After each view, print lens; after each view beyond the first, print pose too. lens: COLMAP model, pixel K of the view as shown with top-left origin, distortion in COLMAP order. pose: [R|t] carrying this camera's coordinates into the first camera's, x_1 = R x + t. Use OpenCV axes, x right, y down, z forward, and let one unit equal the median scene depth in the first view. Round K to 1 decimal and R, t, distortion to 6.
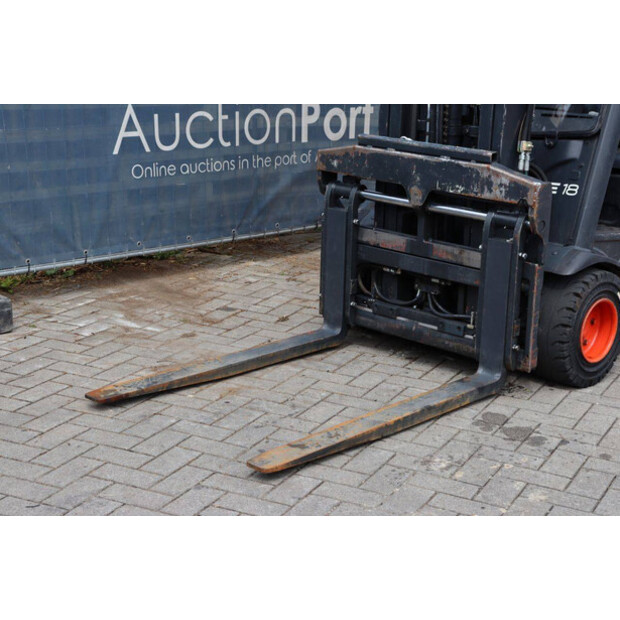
lens RADIAL K [[1227.0, 0, 310.0], [0, 1227.0, 310.0], [0, 0, 1]] dist [0.317875, 0.157349]
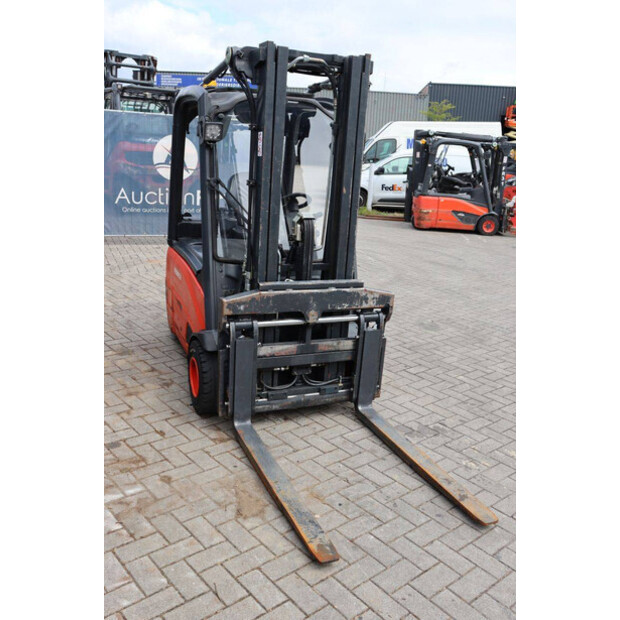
lens RADIAL K [[600.2, 0, 313.3], [0, 600.2, 311.7], [0, 0, 1]] dist [-0.103932, 0.136468]
pose [[0.391234, -0.258911, 0.883120, -0.555258], [0.187634, 0.961894, 0.198881, -0.242608], [-0.900960, 0.087895, 0.424906, 0.689100]]
